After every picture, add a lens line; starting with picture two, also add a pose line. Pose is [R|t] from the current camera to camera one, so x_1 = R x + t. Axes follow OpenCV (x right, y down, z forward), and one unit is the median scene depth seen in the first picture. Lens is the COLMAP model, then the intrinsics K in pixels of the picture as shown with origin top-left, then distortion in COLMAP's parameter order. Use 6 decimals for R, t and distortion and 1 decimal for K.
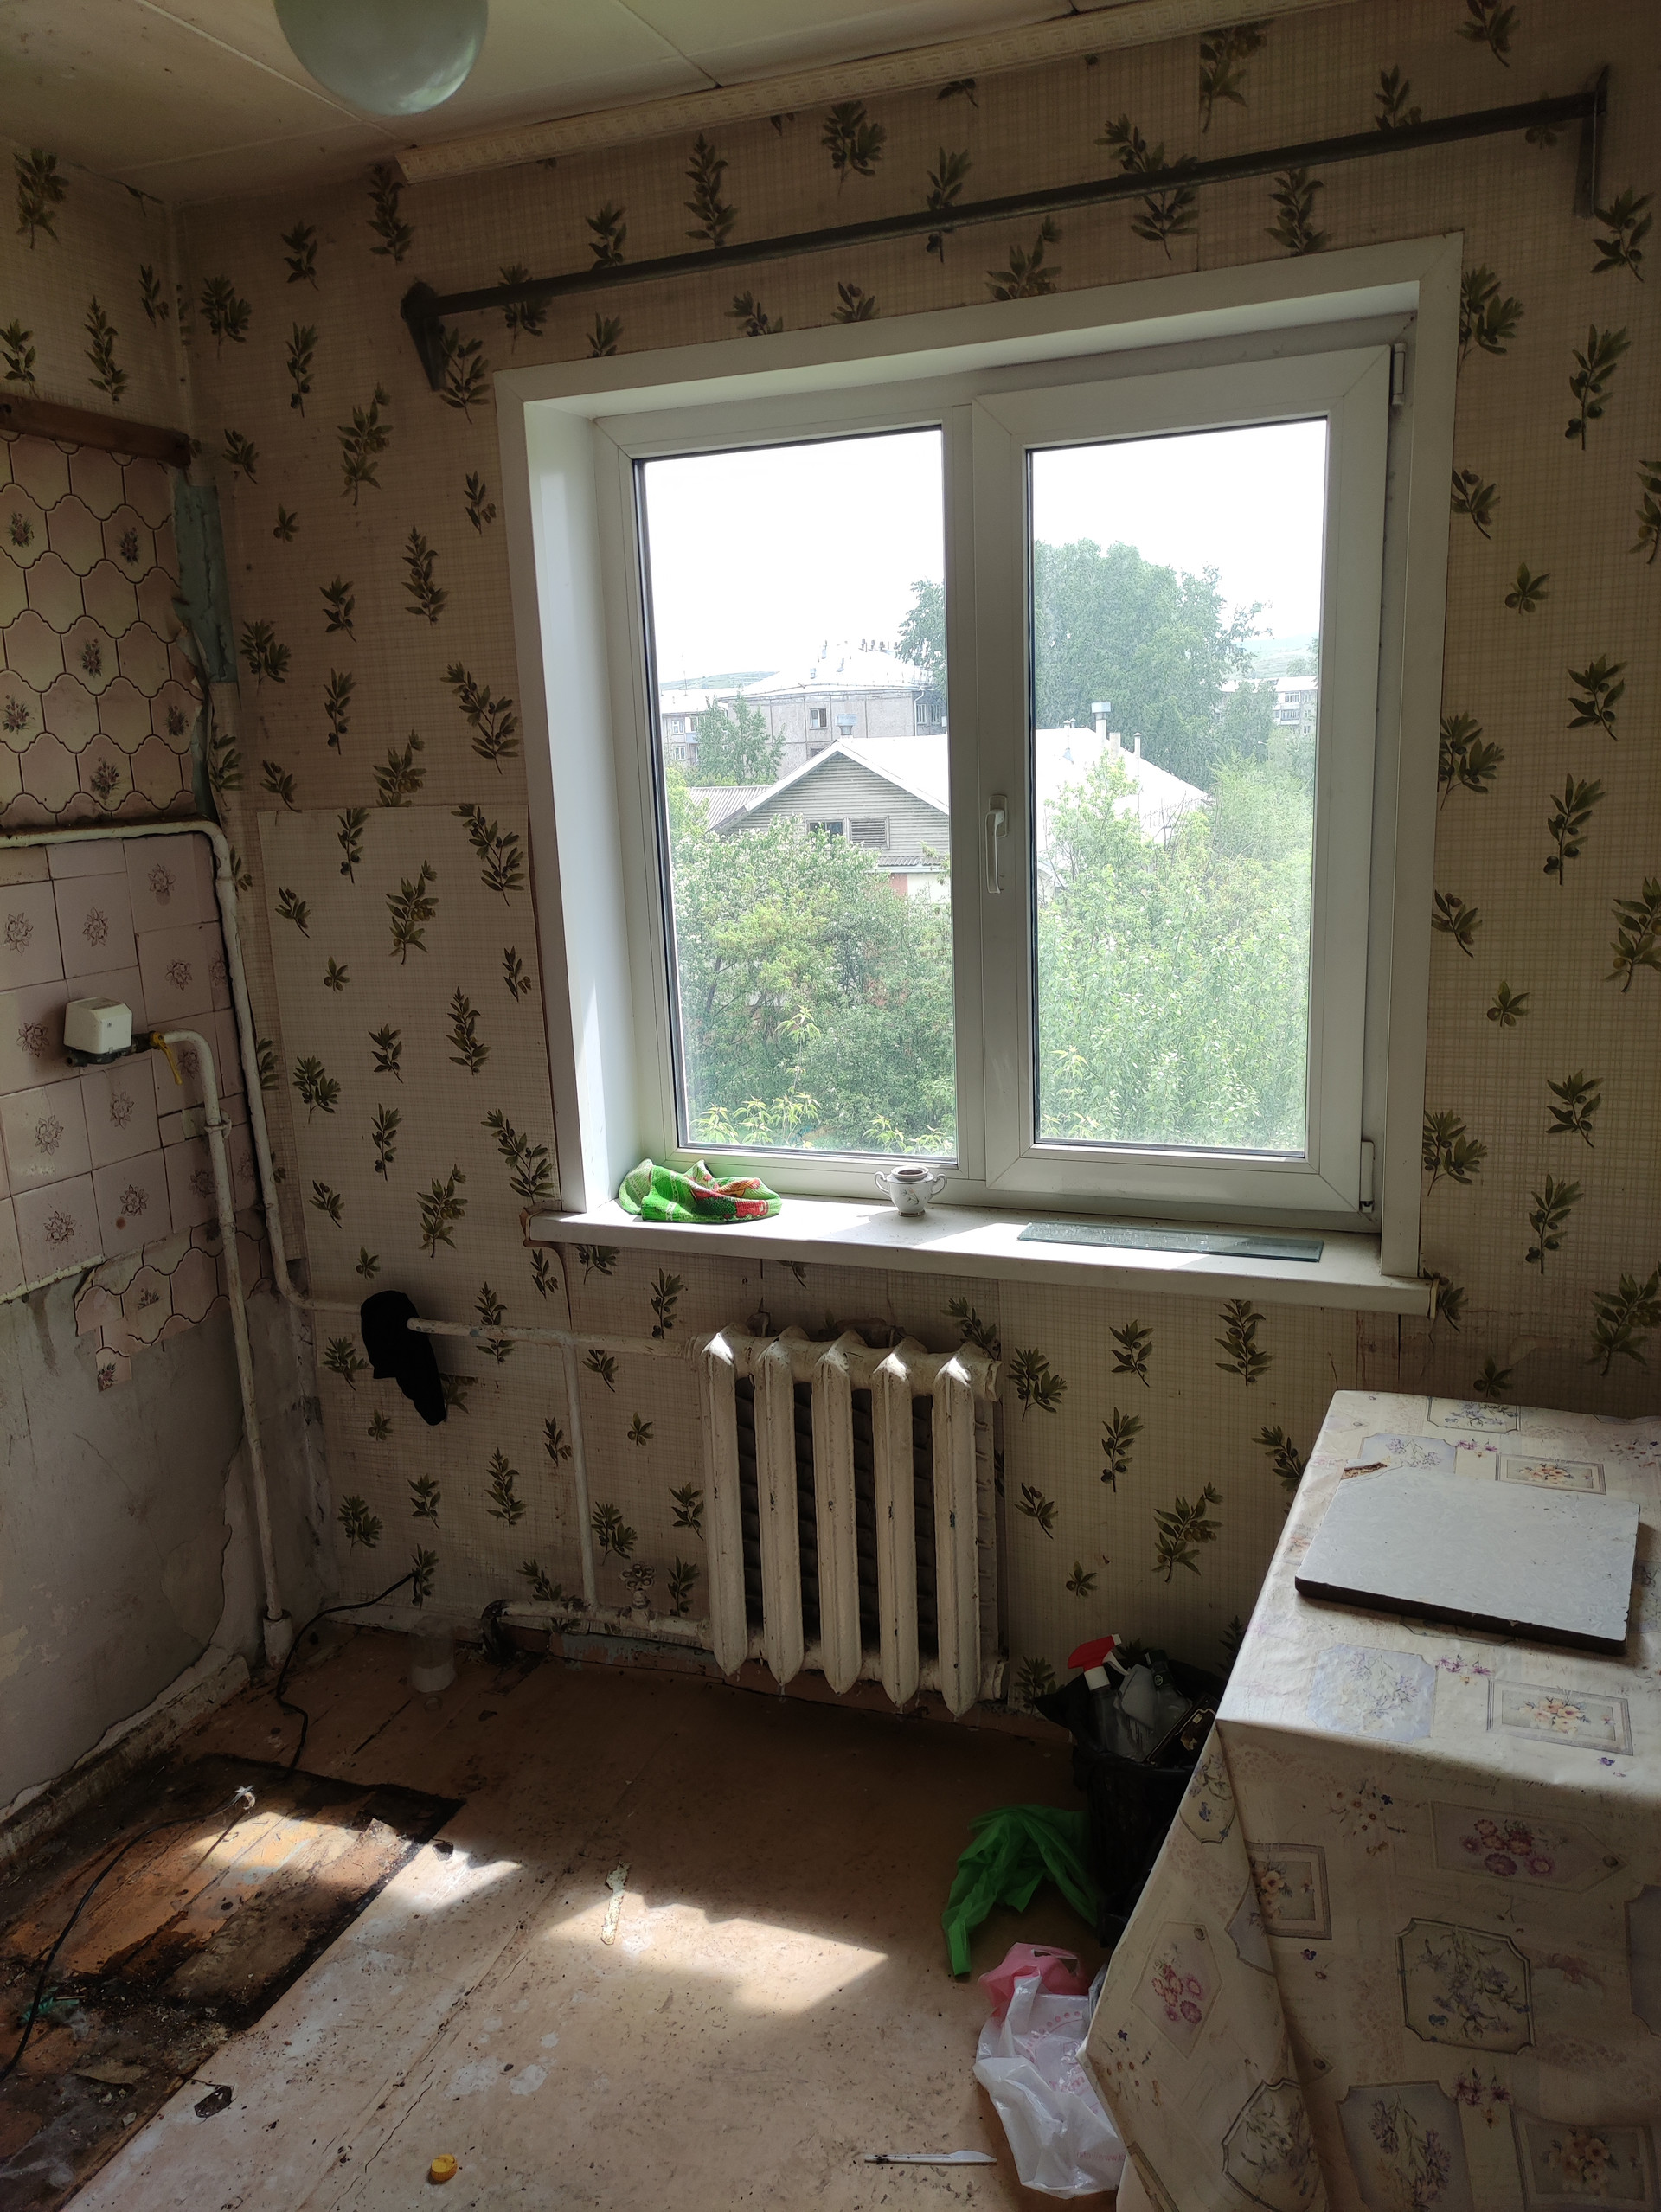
lens RADIAL K [[1618.0, 0, 830.2], [0, 1618.0, 1106.2], [0, 0, 1]] dist [0.013099, 0.004389]
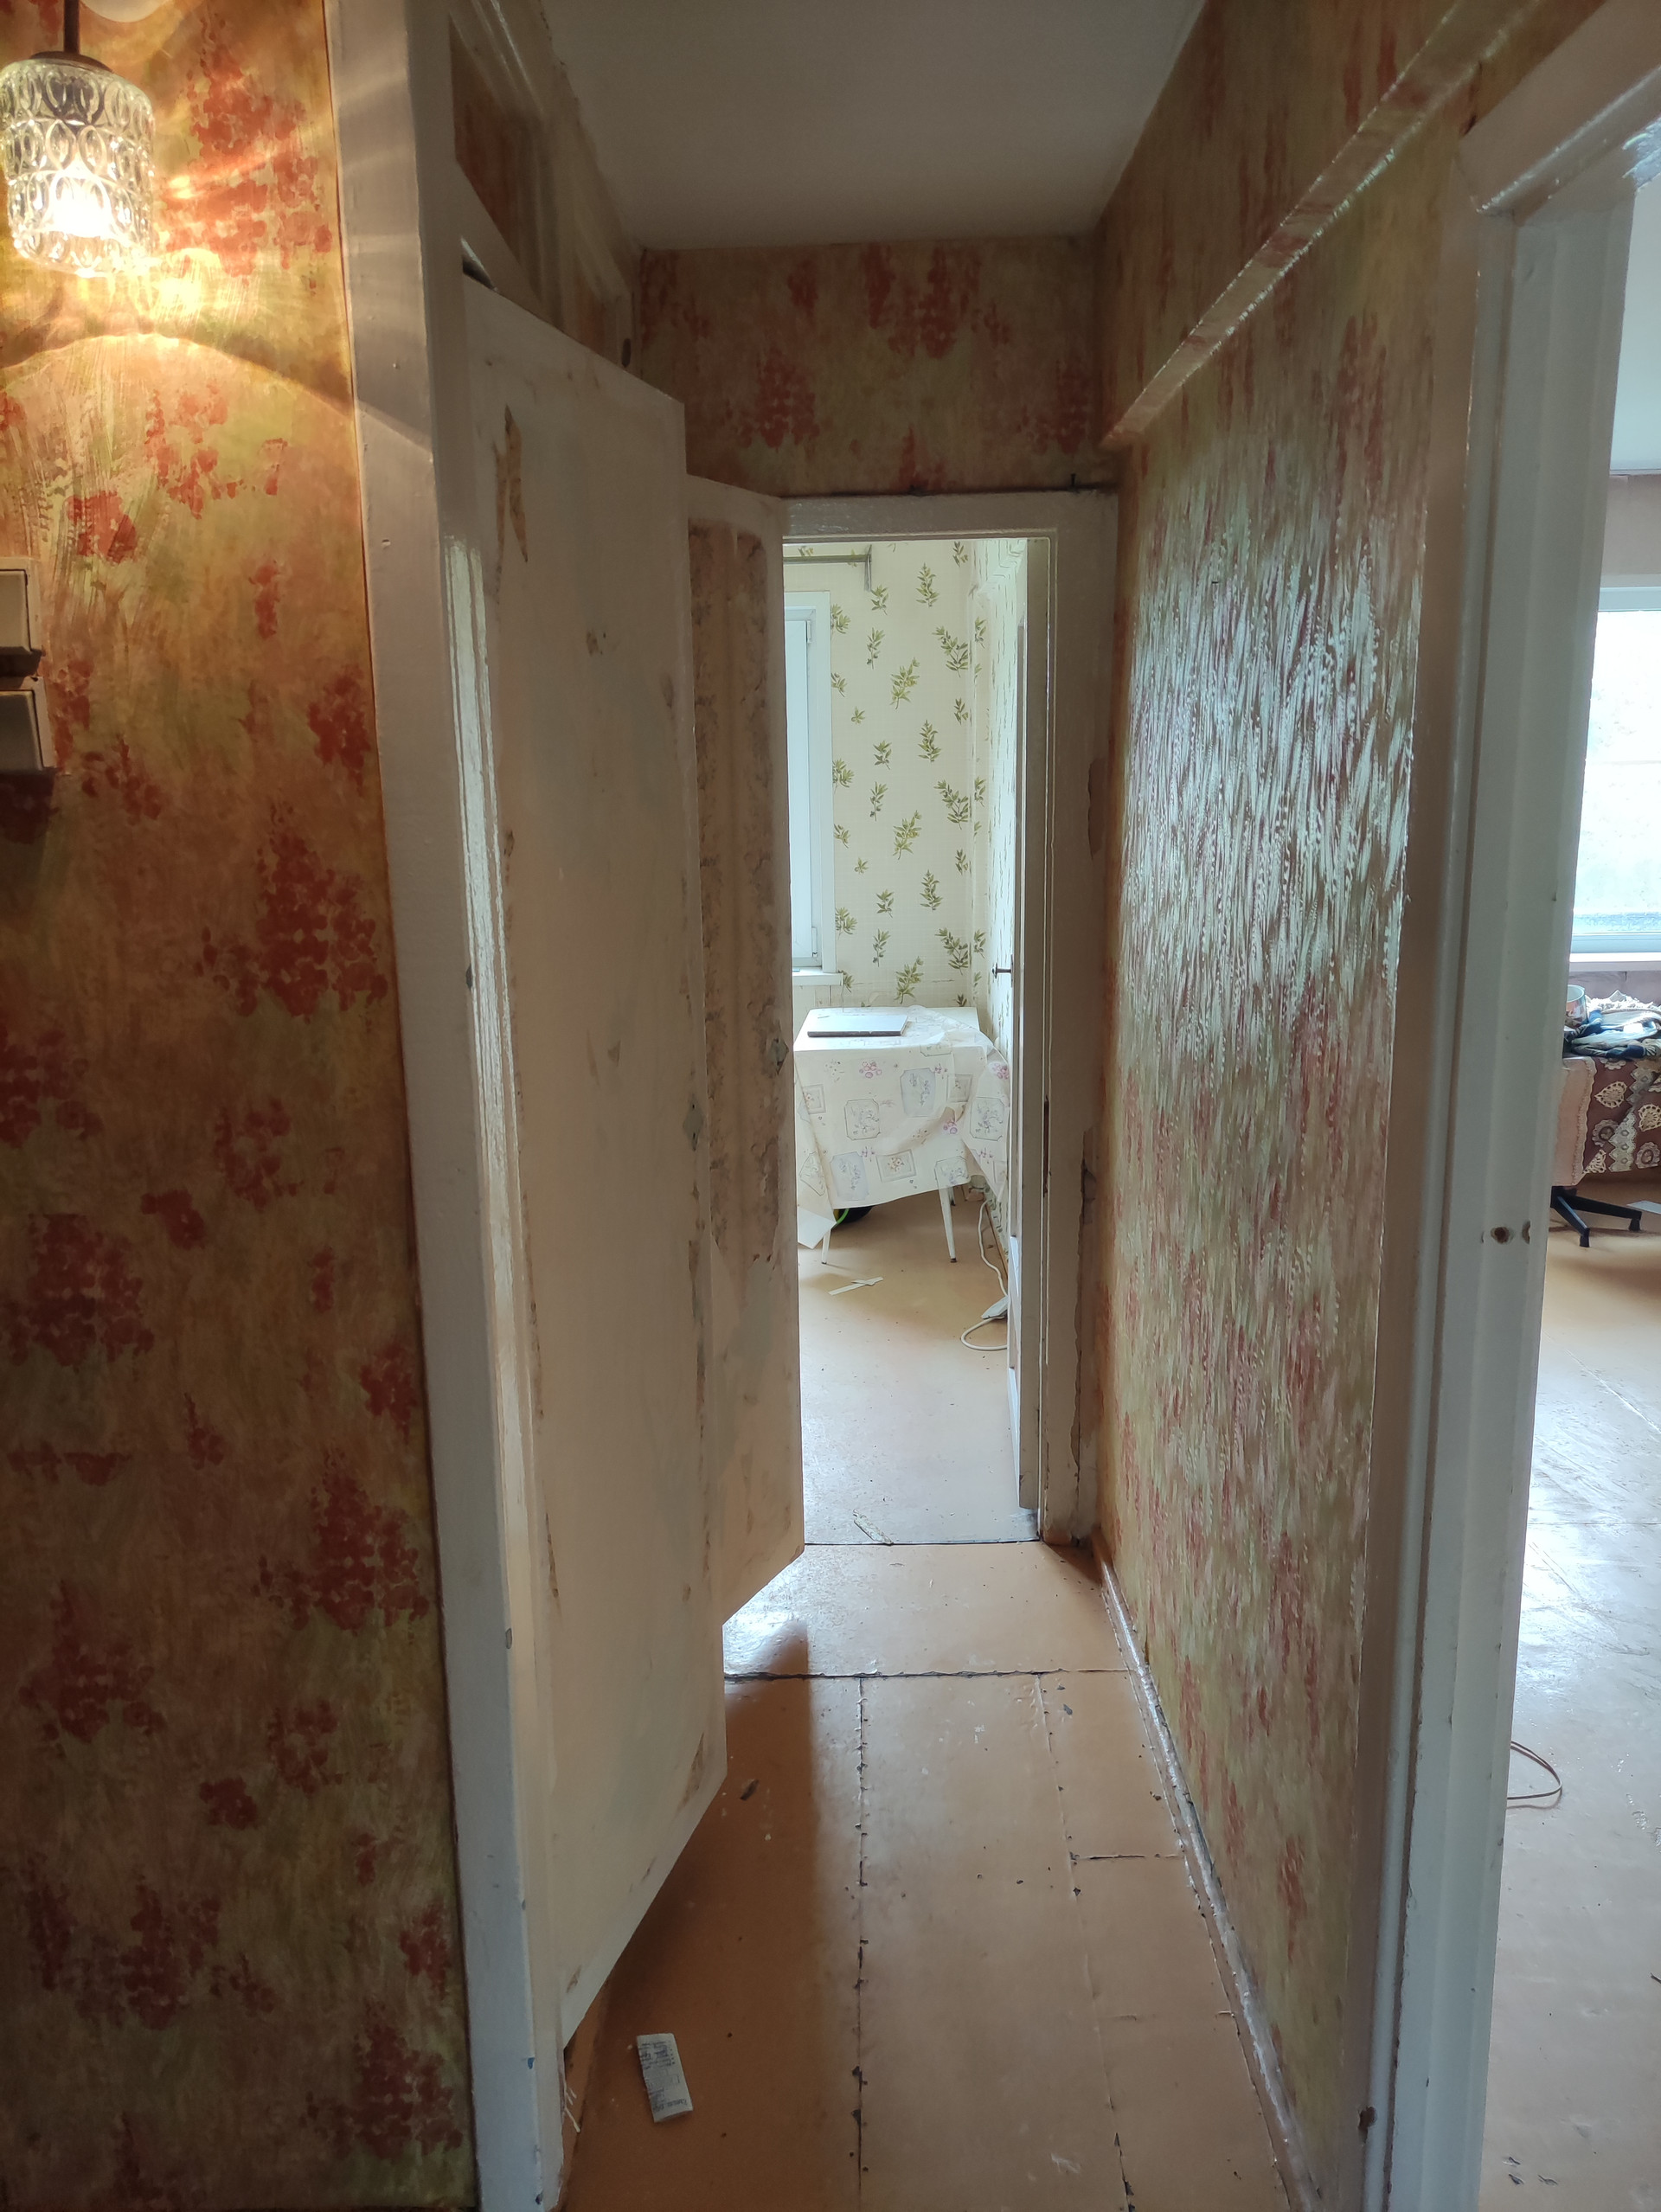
lens RADIAL K [[1618.0, 0, 830.1], [0, 1618.0, 1105.6], [0, 0, 1]] dist [0.013099, 0.004389]
pose [[0.933941, -0.050270, 0.353875, -0.649074], [0.058252, 0.998231, -0.011933, 0.390261], [-0.352649, 0.031758, 0.935217, -1.601421]]
